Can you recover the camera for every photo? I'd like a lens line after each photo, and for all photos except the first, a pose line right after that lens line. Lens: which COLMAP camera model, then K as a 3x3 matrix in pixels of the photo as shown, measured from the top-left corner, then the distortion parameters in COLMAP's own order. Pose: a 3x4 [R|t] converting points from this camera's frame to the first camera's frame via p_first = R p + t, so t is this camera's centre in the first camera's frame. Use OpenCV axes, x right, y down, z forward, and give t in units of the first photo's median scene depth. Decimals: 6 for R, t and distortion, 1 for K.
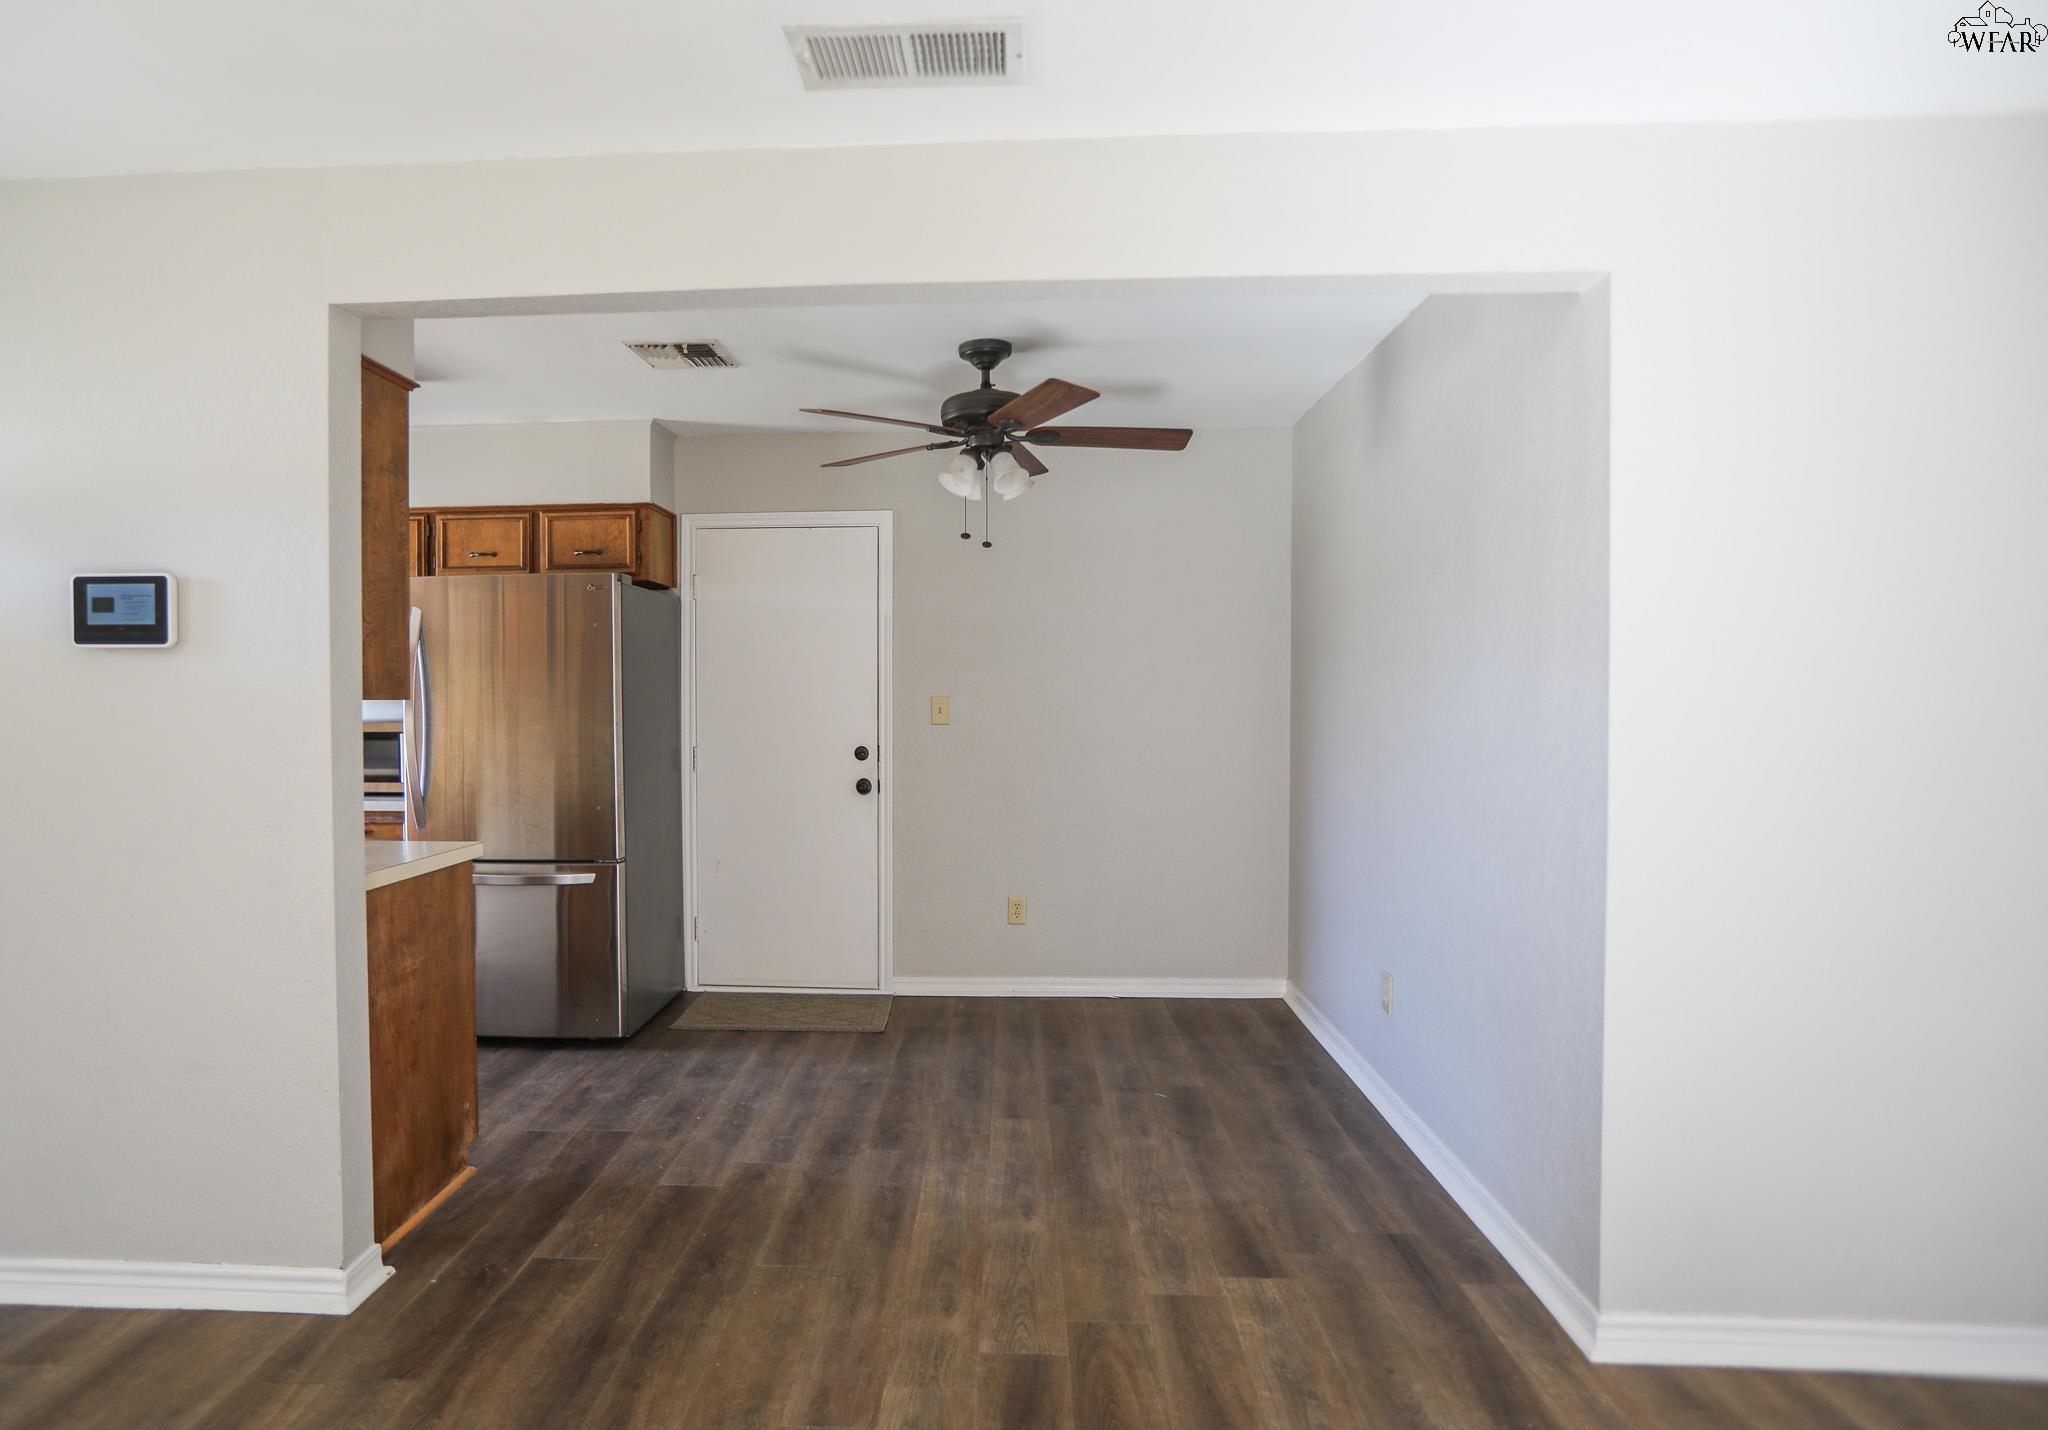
lens RADIAL K [[1102.0, 0, 939.8], [0, 1102.0, 713.5], [0, 0, 1]] dist [-0.016732, 0.001108]
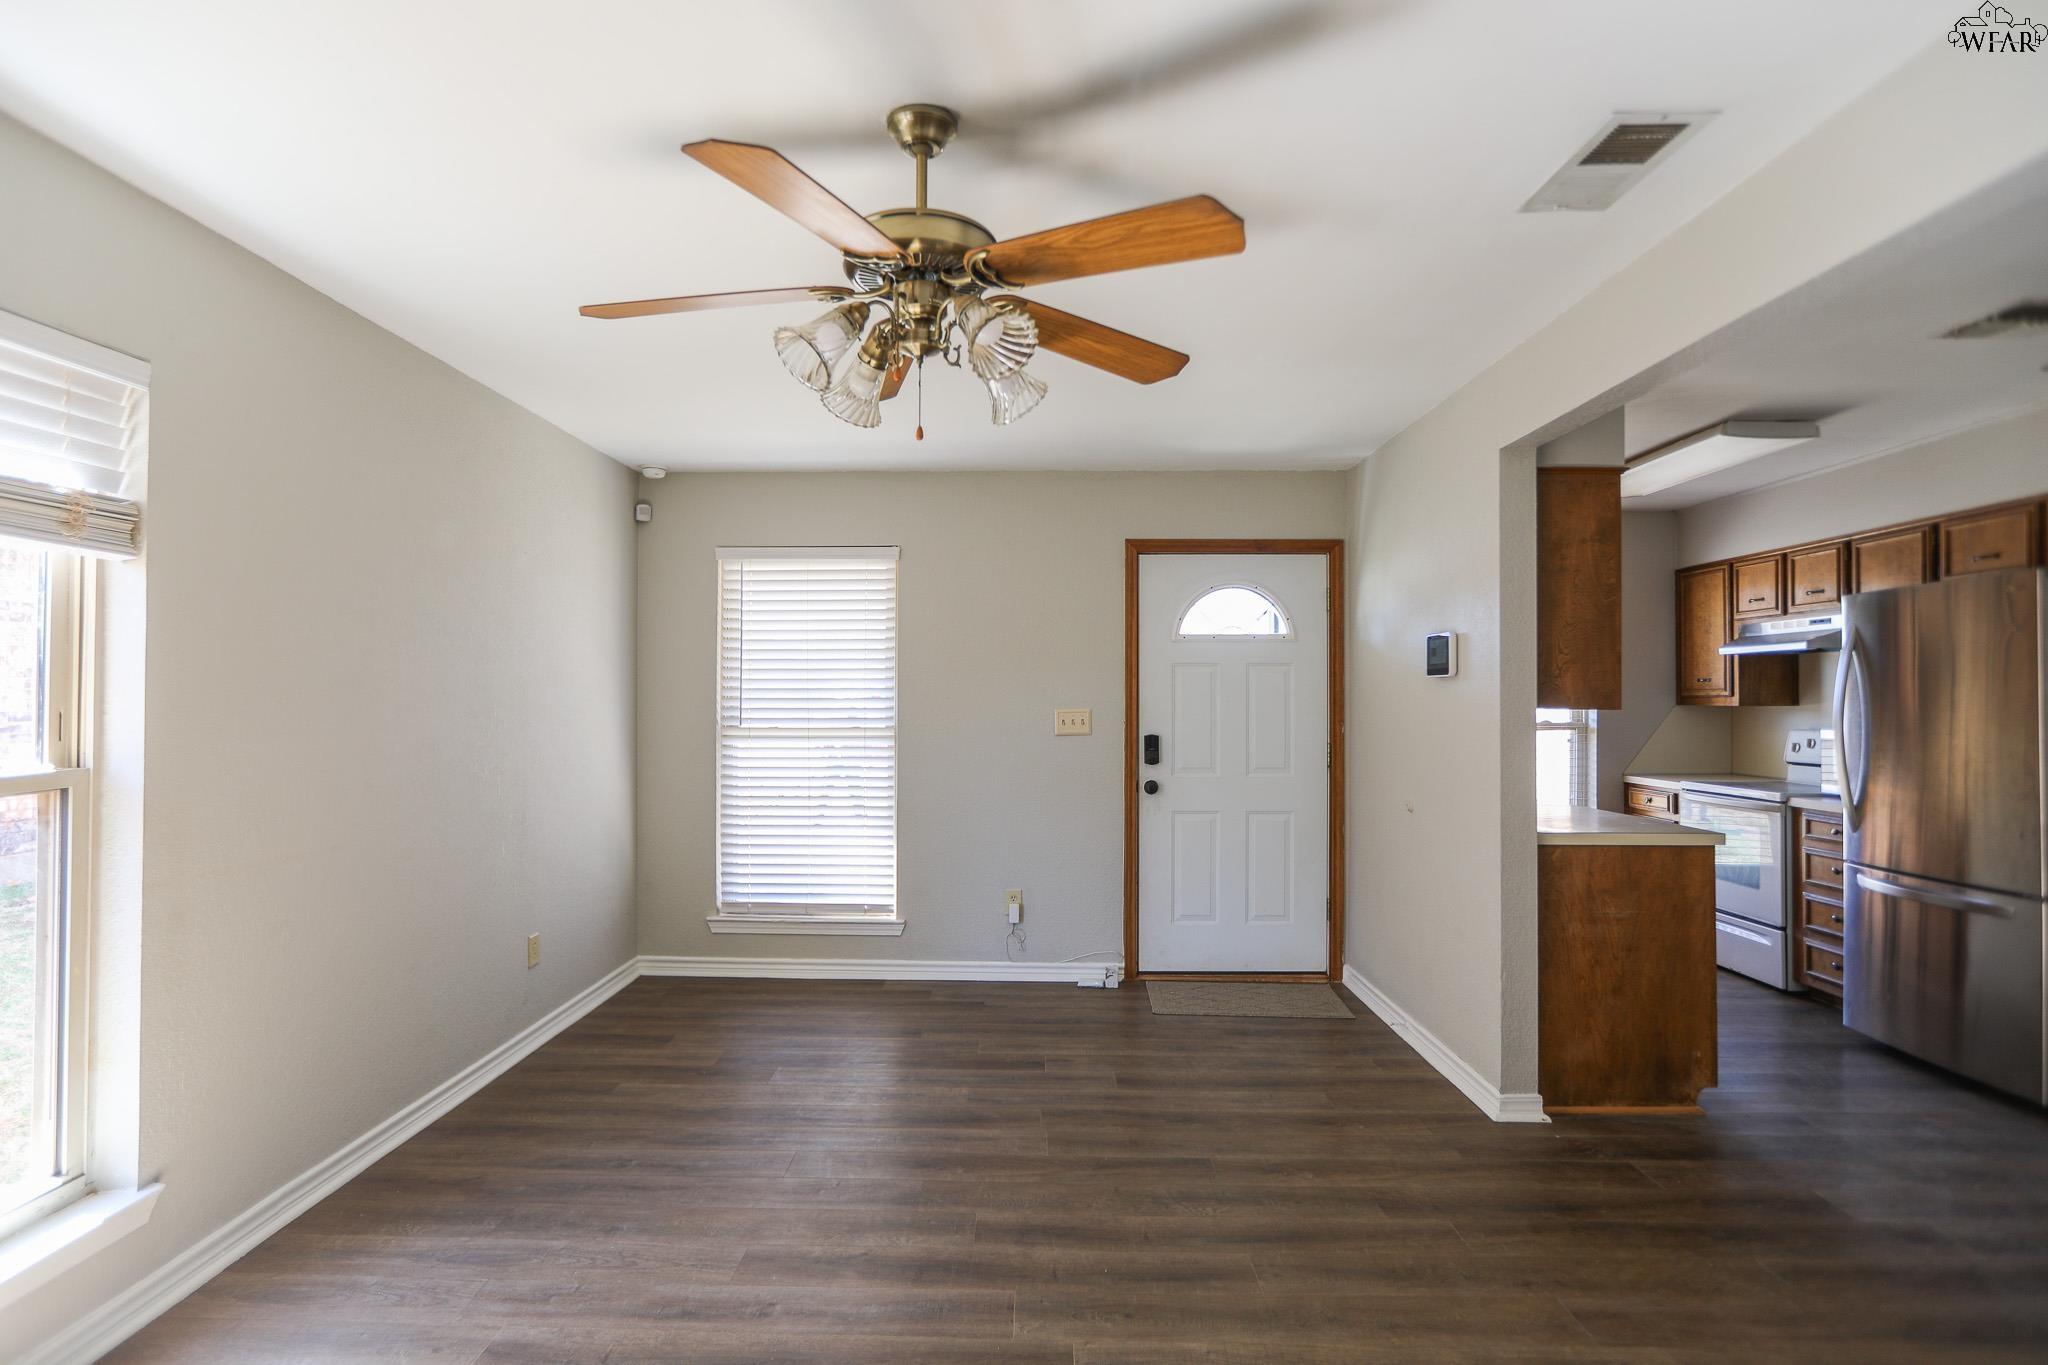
lens RADIAL K [[1068.9, 0, 1024.0], [0, 1068.9, 682.5], [0, 0, 1]] dist [-0.001750, 0.000083]
pose [[0.047788, -0.012900, -0.998774, 0.775059], [-0.020903, 0.999685, -0.013911, -0.012793], [0.998639, 0.021542, 0.047503, 0.238889]]
